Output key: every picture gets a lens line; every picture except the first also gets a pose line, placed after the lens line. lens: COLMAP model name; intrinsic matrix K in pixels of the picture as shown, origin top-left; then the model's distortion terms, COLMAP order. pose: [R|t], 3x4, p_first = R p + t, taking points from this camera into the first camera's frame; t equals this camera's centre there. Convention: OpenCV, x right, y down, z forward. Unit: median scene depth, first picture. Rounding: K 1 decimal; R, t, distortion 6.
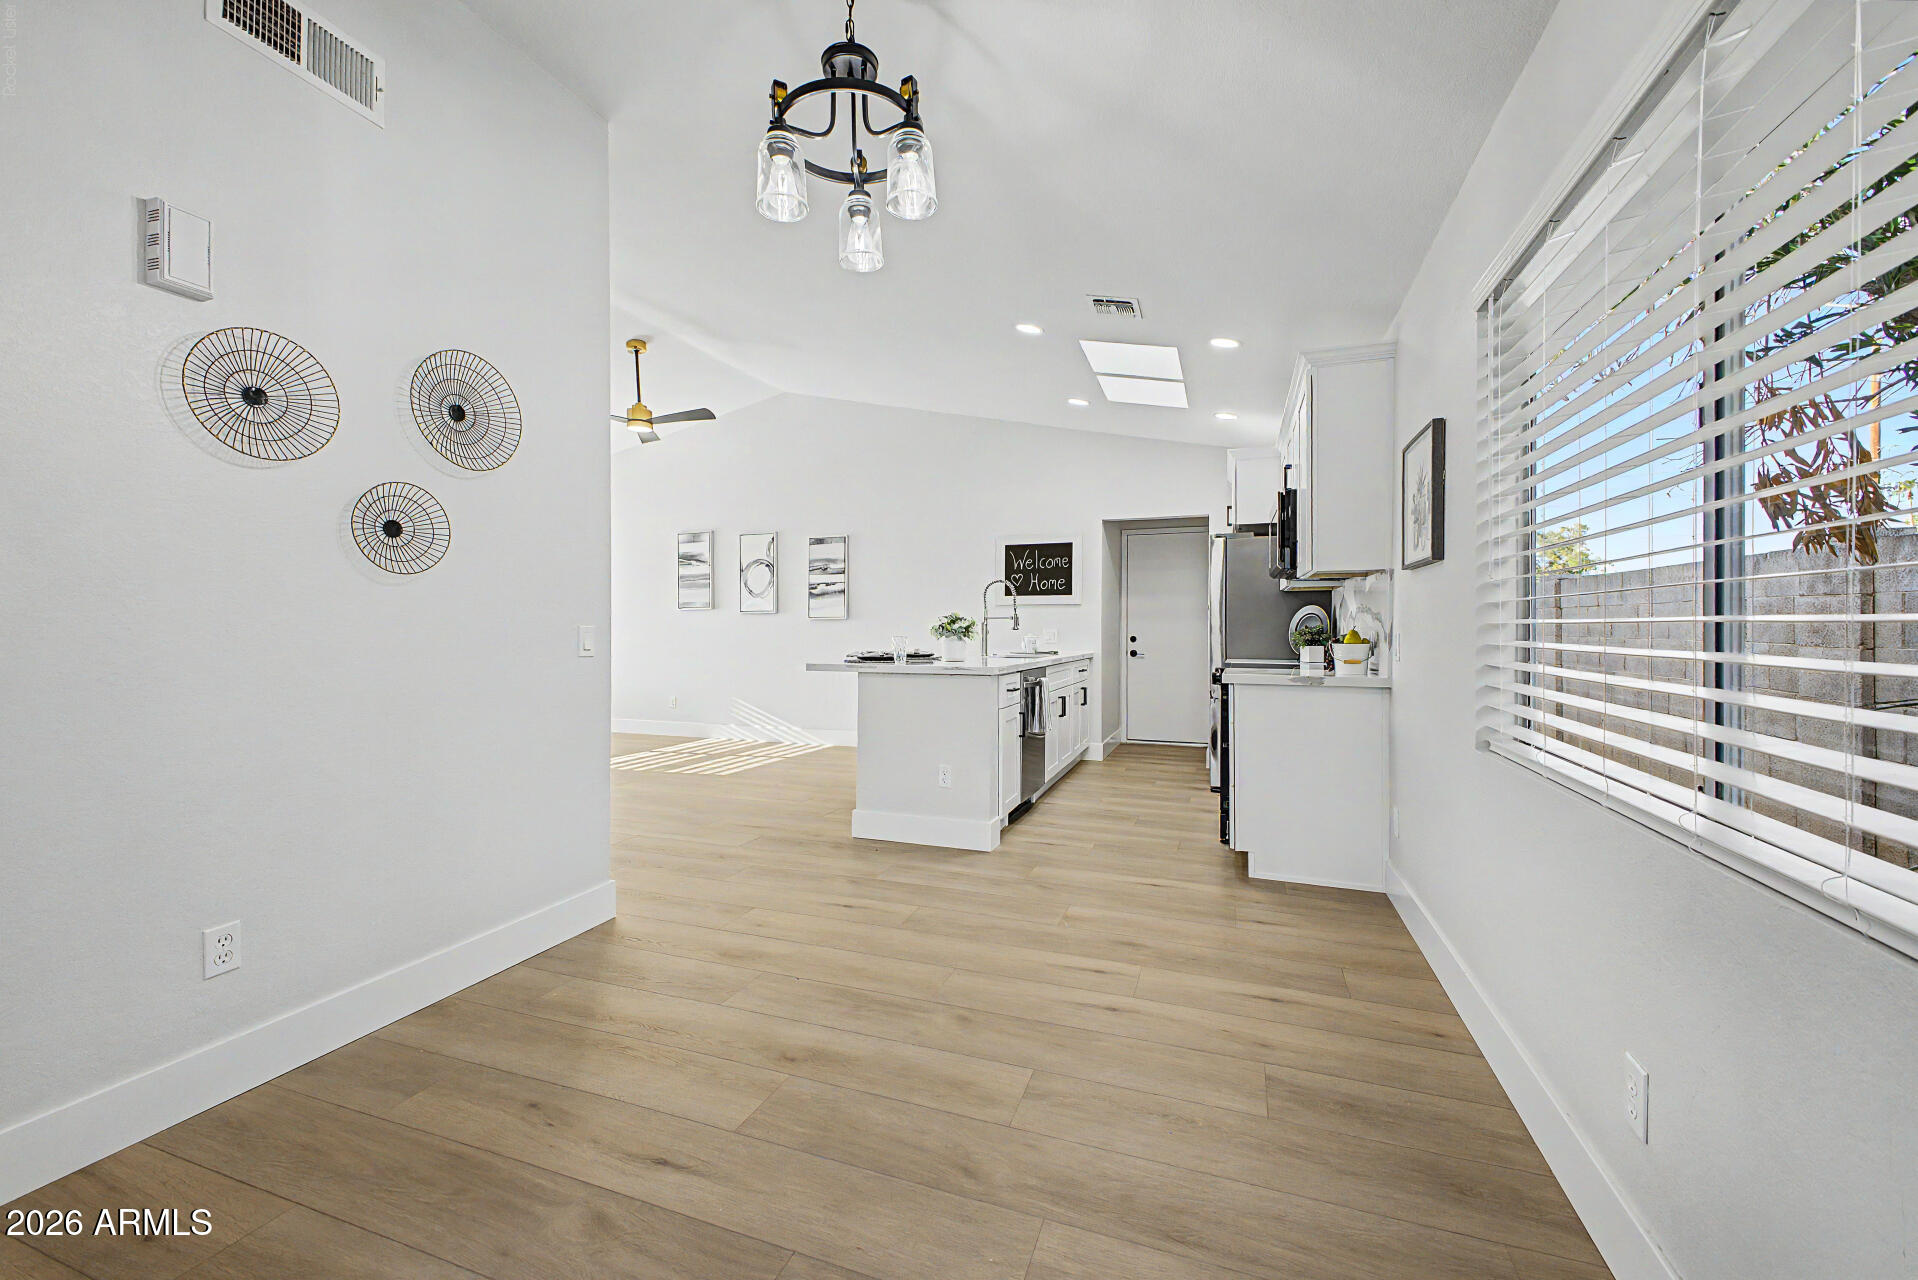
lens RADIAL K [[757.2, 0, 959.0], [0, 757.2, 640.0], [0, 0, 1]] dist [0.027708, -0.015080]
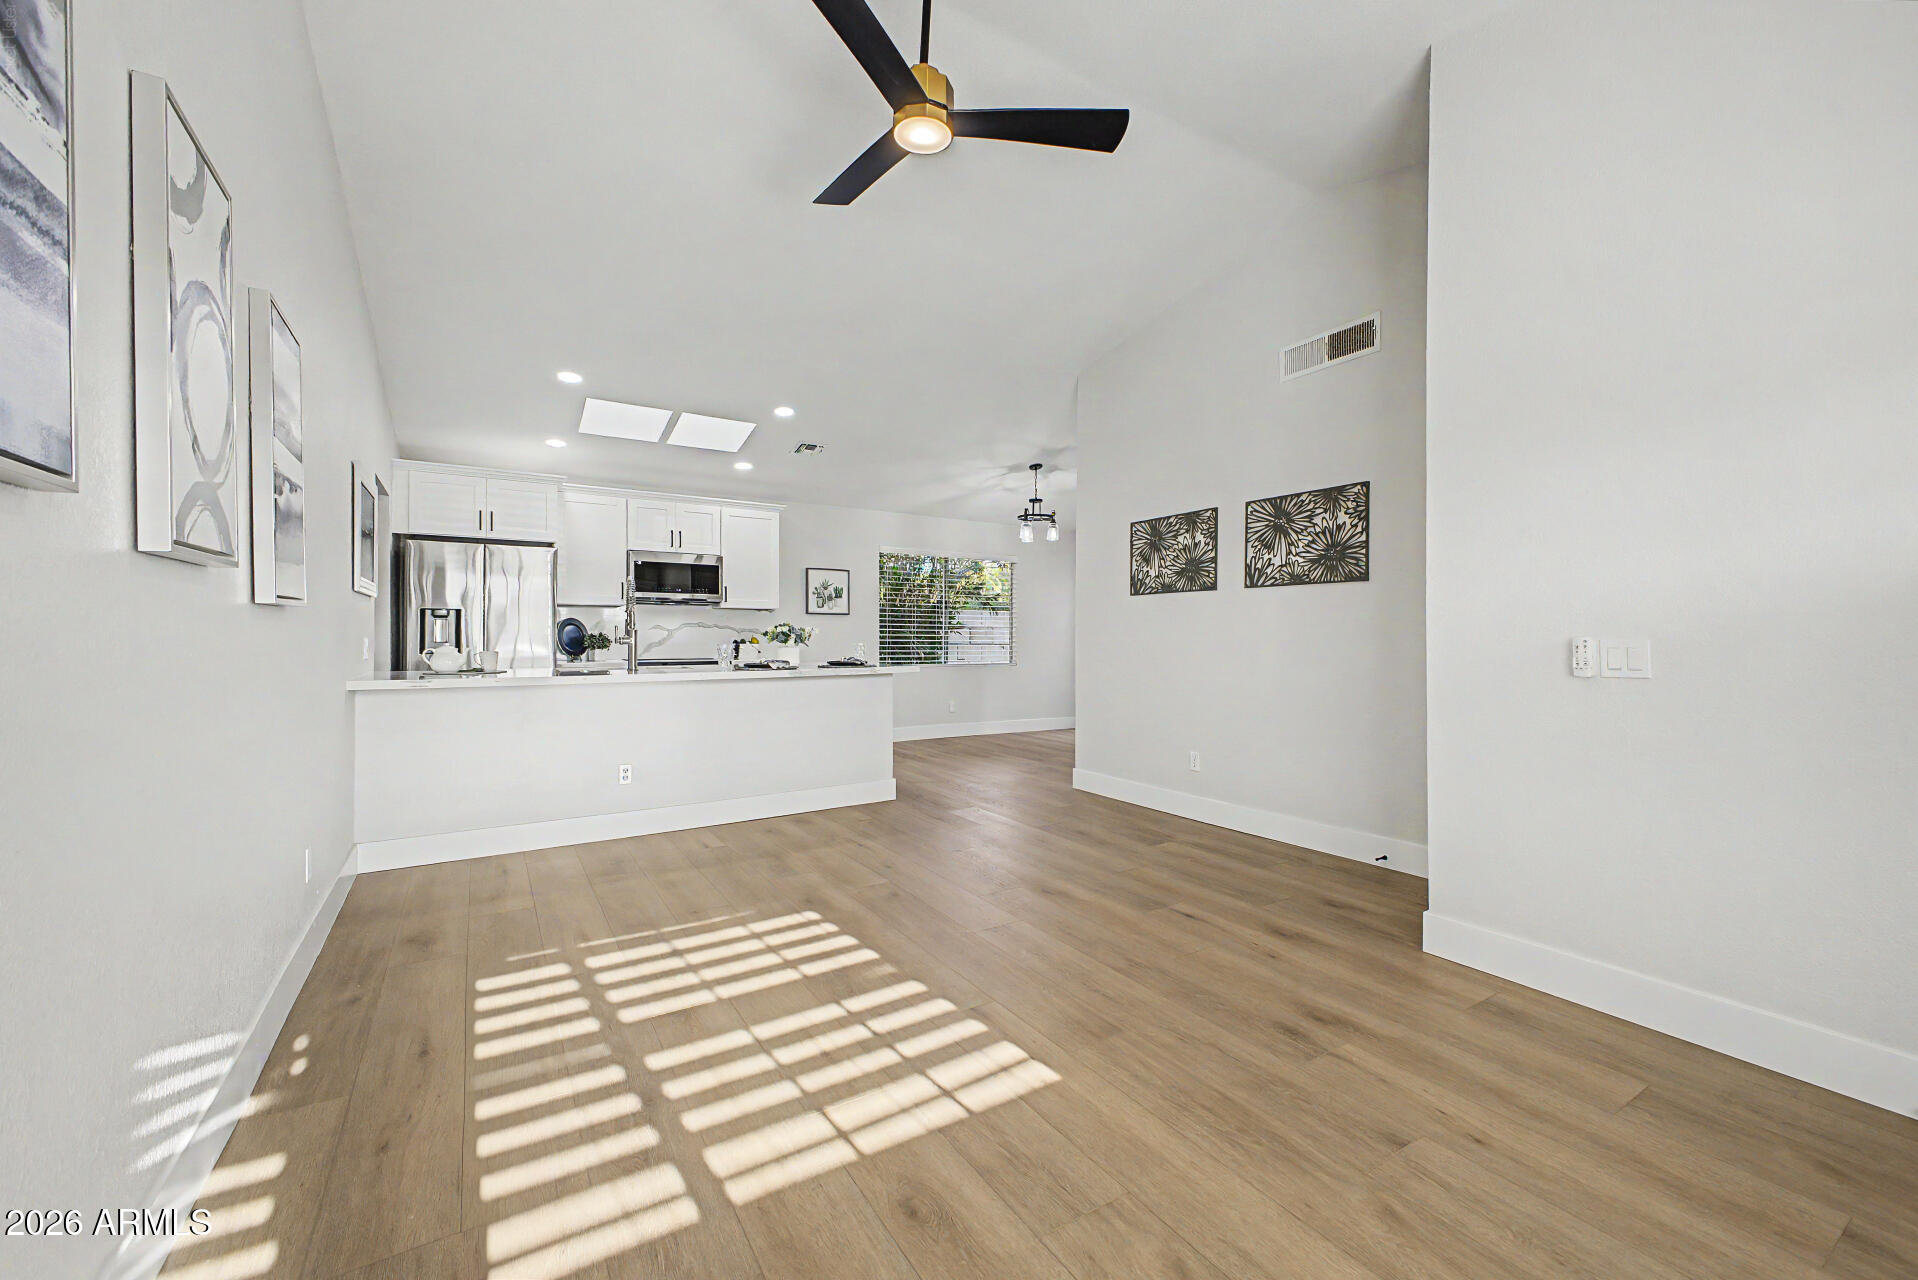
lens RADIAL K [[757.2, 0, 959.0], [0, 757.2, 640.0], [0, 0, 1]] dist [0.027708, -0.015080]
pose [[-0.786866, -0.006459, 0.617091, -0.621477], [0.005771, 0.999824, 0.017824, -0.019406], [-0.617097, 0.017586, -0.786690, 1.185374]]
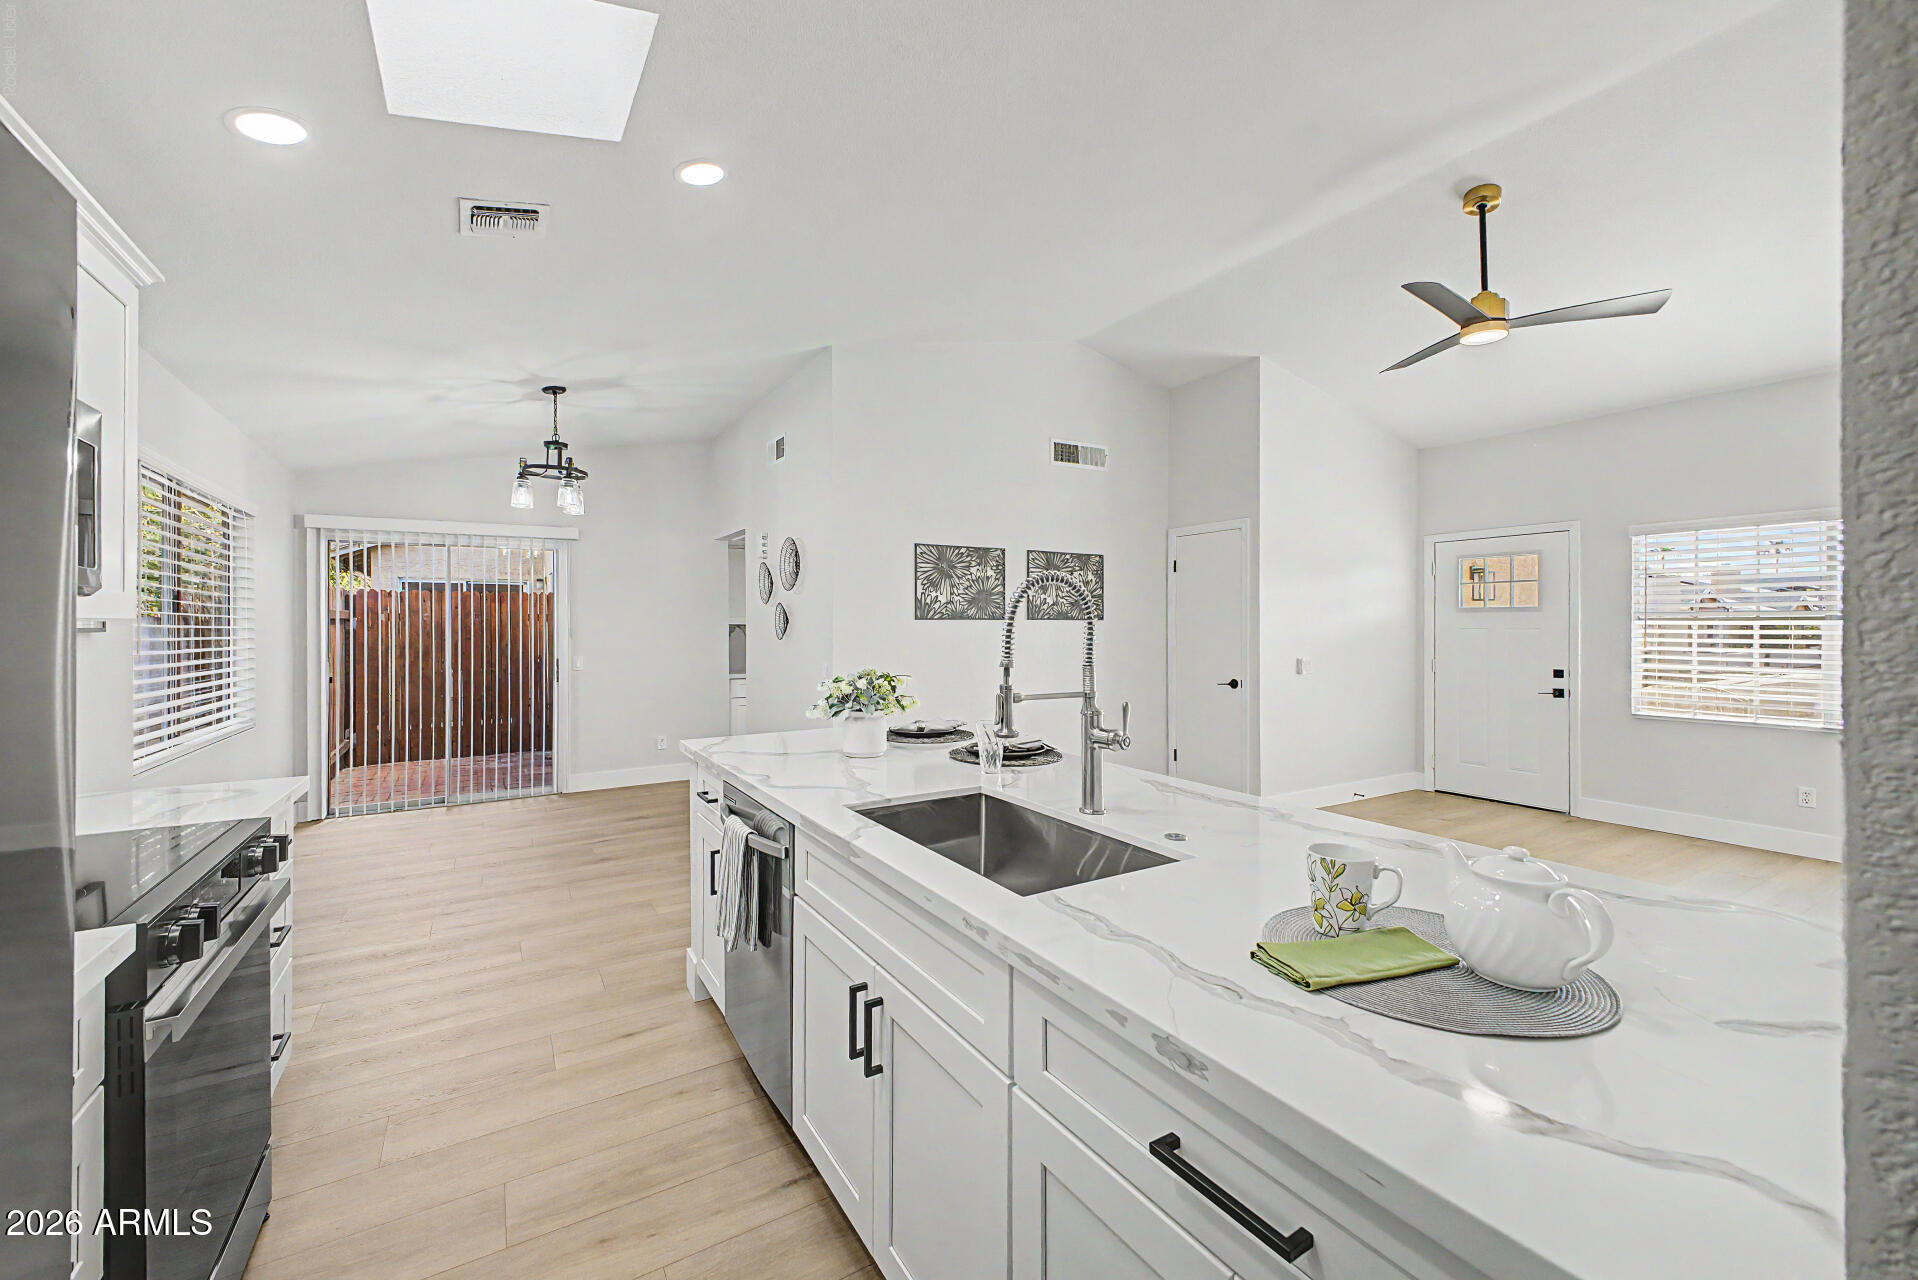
lens RADIAL K [[757.2, 0, 959.0], [0, 757.2, 640.0], [0, 0, 1]] dist [0.027708, -0.015080]
pose [[-0.624592, 0.012458, -0.780852, 0.264208], [-0.011640, 0.999613, 0.025259, -0.049365], [0.780865, 0.024866, -0.624205, 0.961057]]
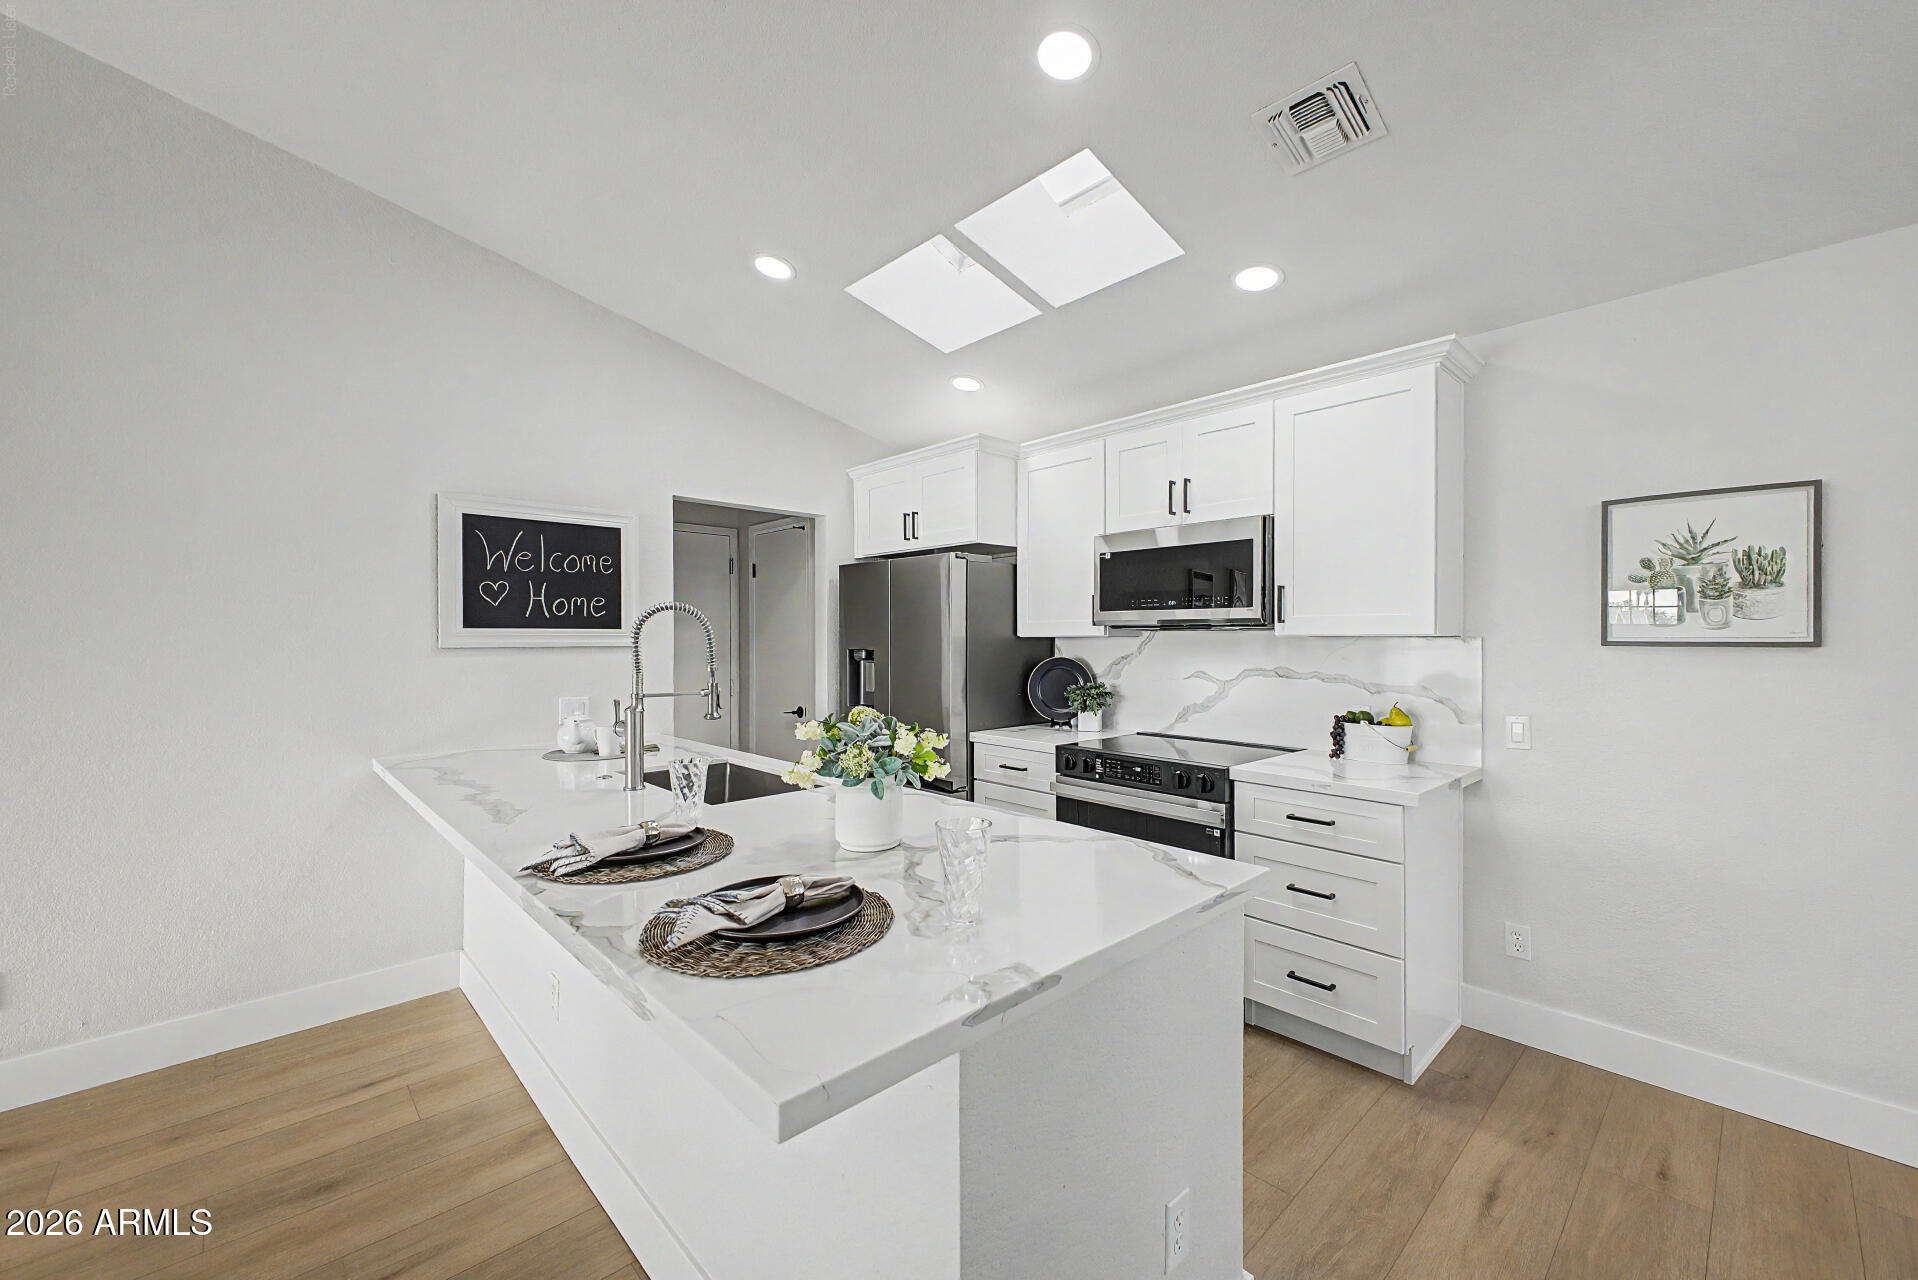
lens RADIAL K [[757.2, 0, 959.0], [0, 757.2, 640.0], [0, 0, 1]] dist [0.027708, -0.015080]
pose [[0.457292, -0.005033, 0.889303, -0.210725], [0.015523, 0.999877, -0.002323, -0.045972], [-0.889181, 0.014867, 0.457313, 0.541632]]
